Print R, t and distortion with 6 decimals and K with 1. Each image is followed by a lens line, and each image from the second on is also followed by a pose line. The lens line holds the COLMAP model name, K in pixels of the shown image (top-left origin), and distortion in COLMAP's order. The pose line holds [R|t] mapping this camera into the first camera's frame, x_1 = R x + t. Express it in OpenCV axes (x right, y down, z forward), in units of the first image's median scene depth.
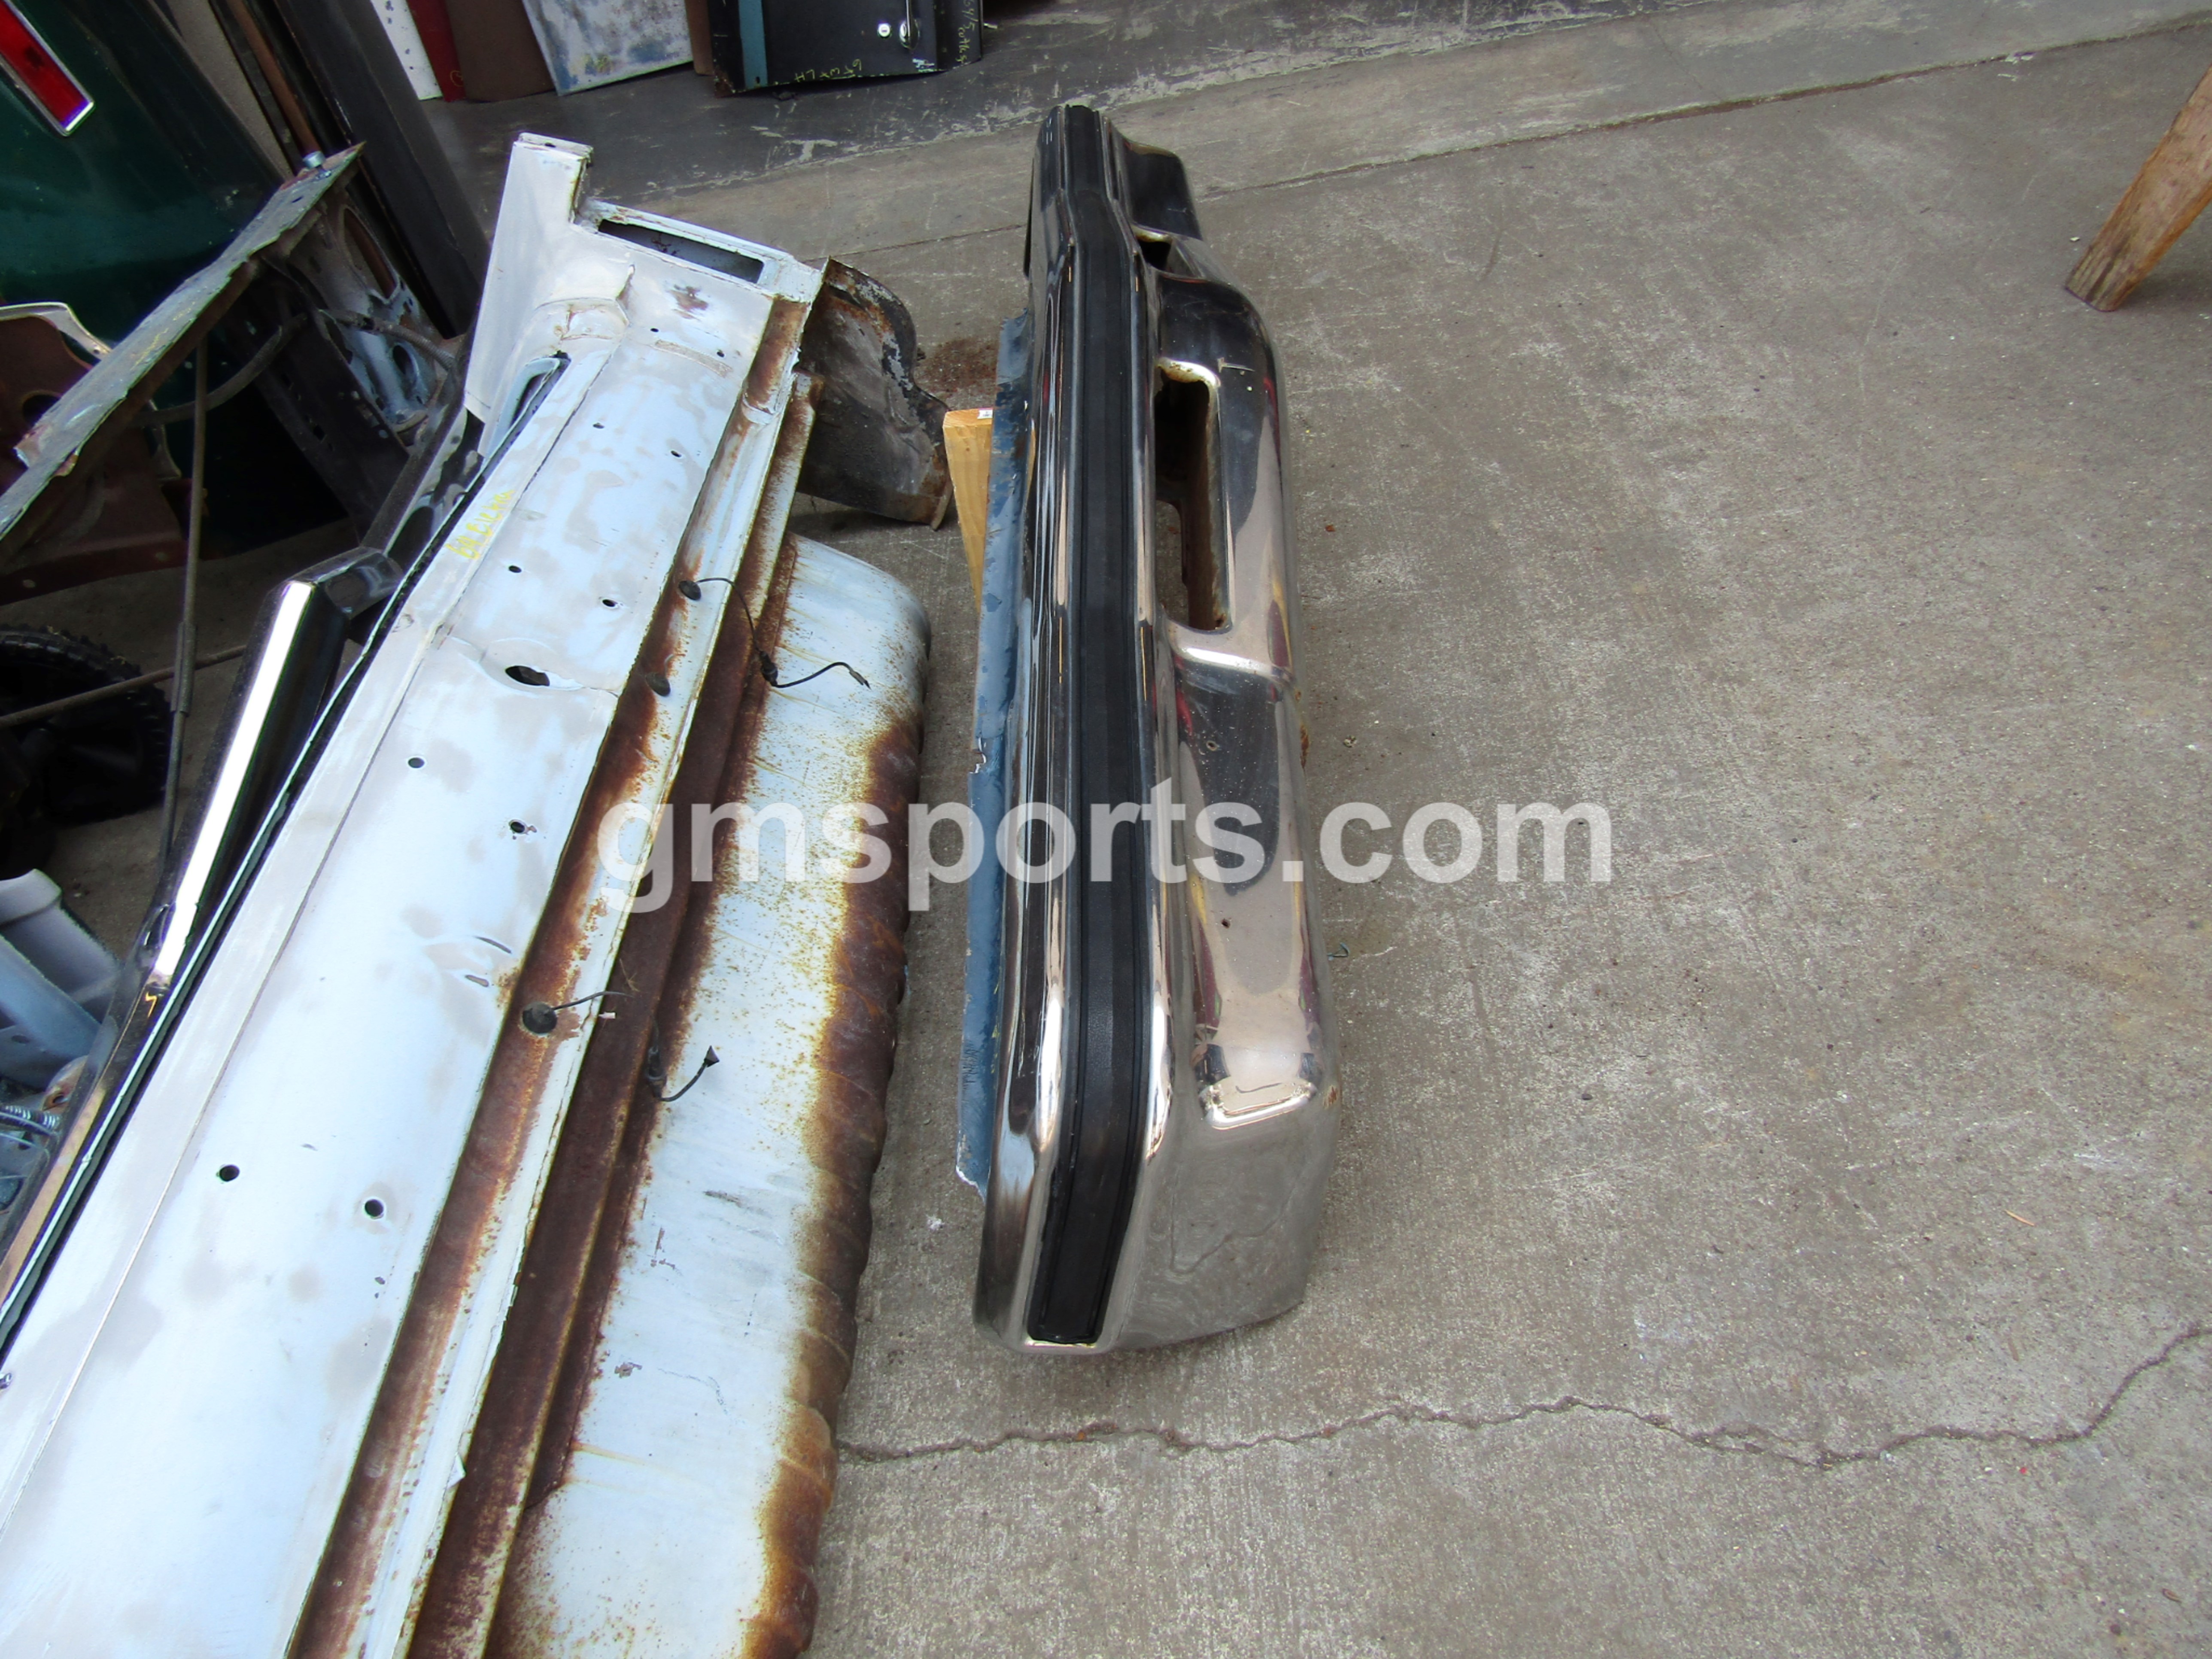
lens RADIAL K [[1545.7, 0, 1110.9], [0, 1545.7, 817.2], [0, 0, 1]] dist [0.001896, -0.020156]
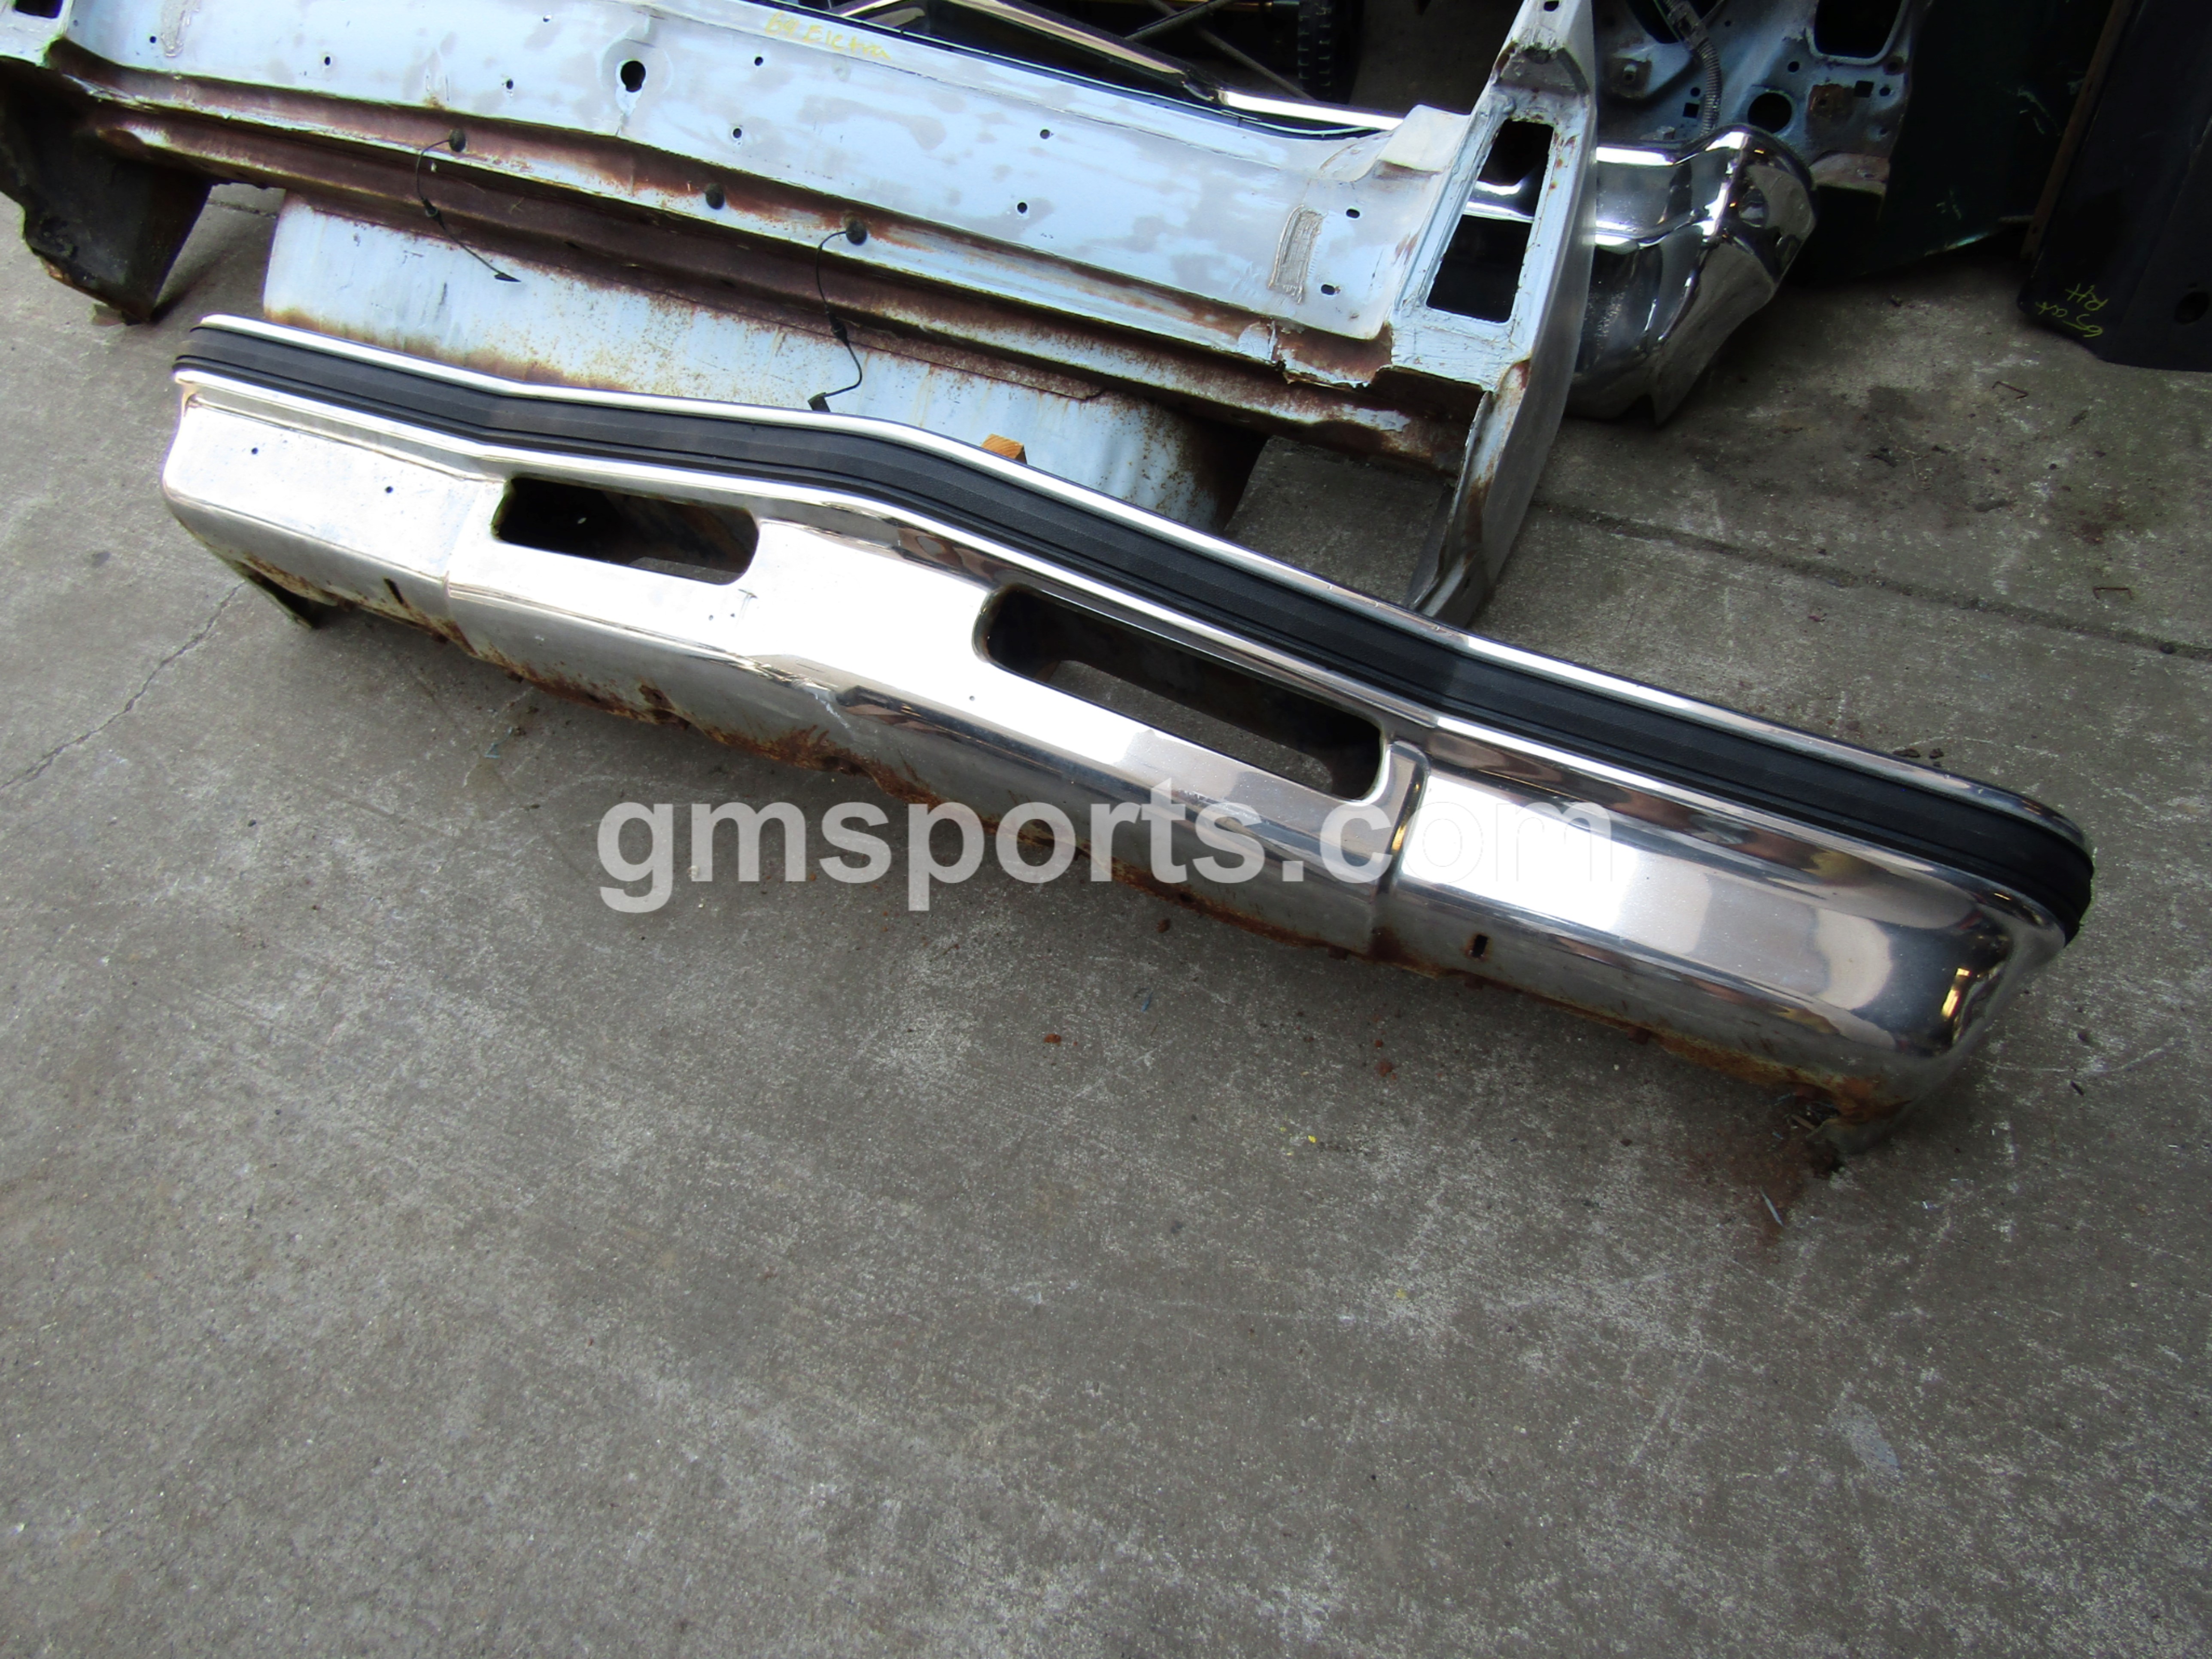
lens RADIAL K [[1583.2, 0, 1119.5], [0, 1583.2, 832.8], [0, 0, 1]] dist [-0.002484, -0.002255]
pose [[-0.411992, 0.843040, -0.345754, 0.459883], [-0.488123, 0.116217, 0.865002, -1.302683], [0.769414, 0.525145, 0.363627, 1.042683]]
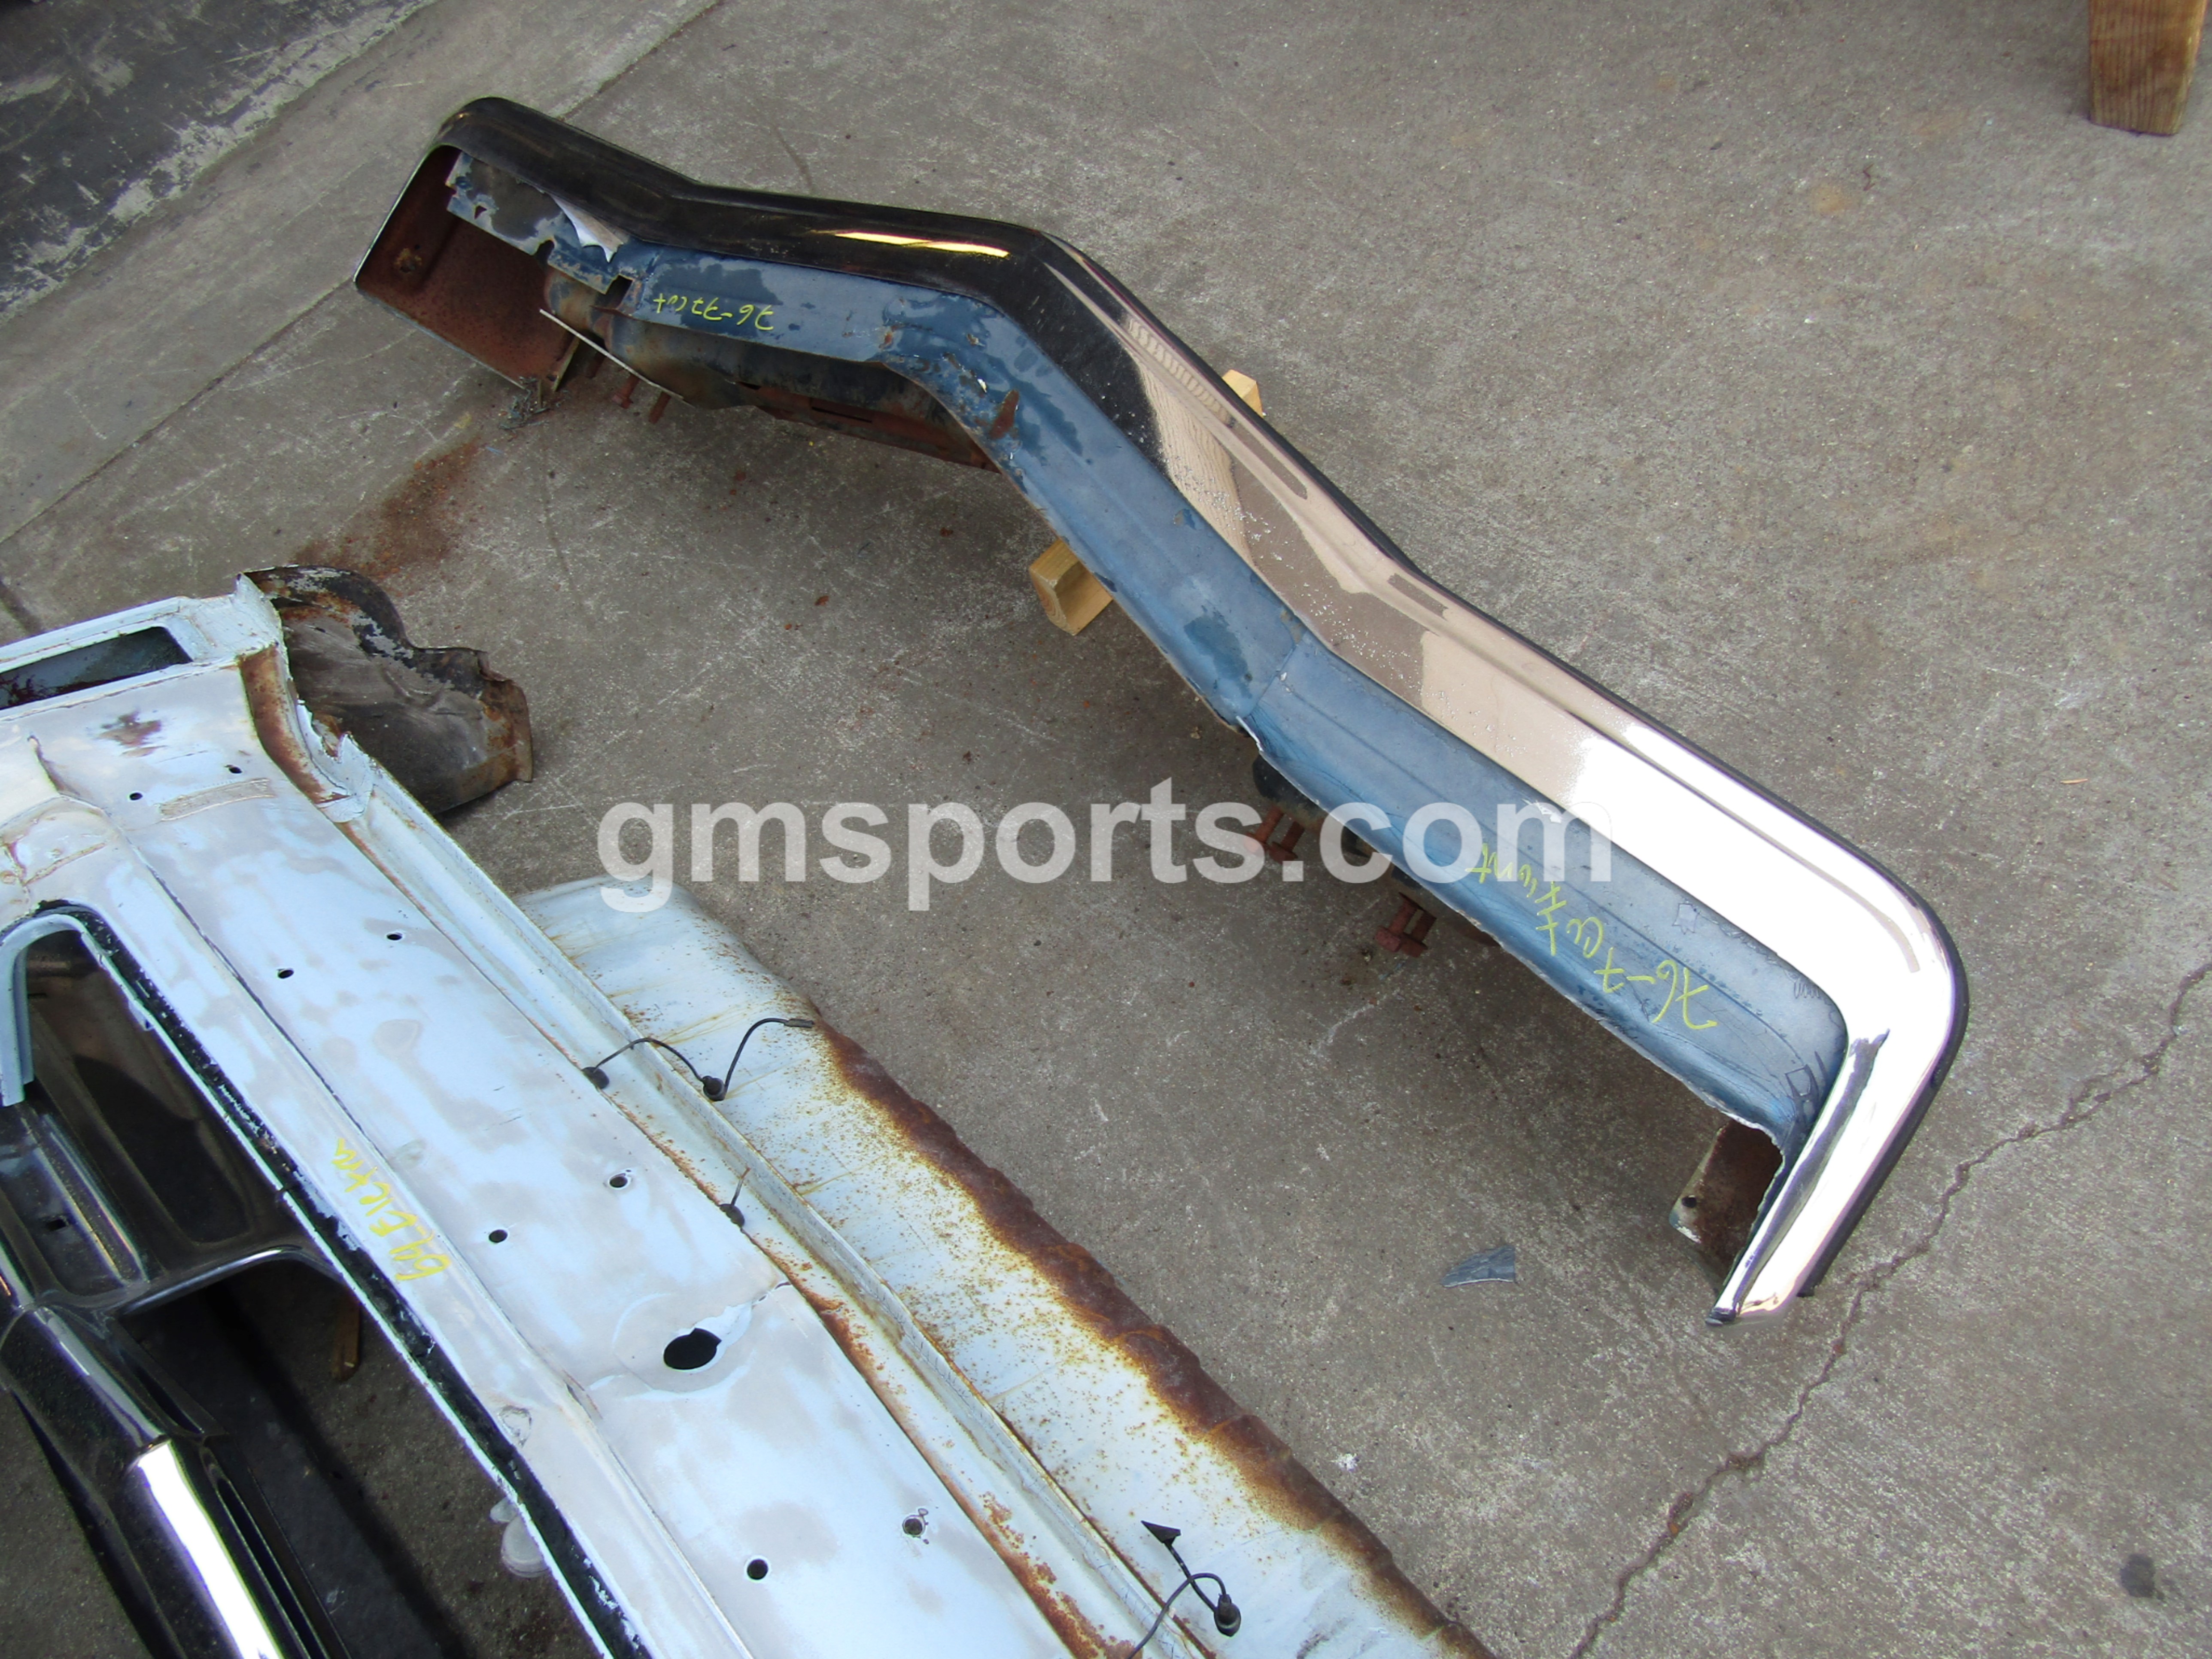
lens RADIAL K [[1552.1, 0, 1100.8], [0, 1552.1, 819.2], [0, 0, 1]] dist [-0.004033, -0.002894]
pose [[0.732183, -0.584681, 0.349366, -0.305167], [0.536968, 0.811070, 0.232015, -0.317533], [-0.419015, 0.017721, 0.907806, 0.223001]]
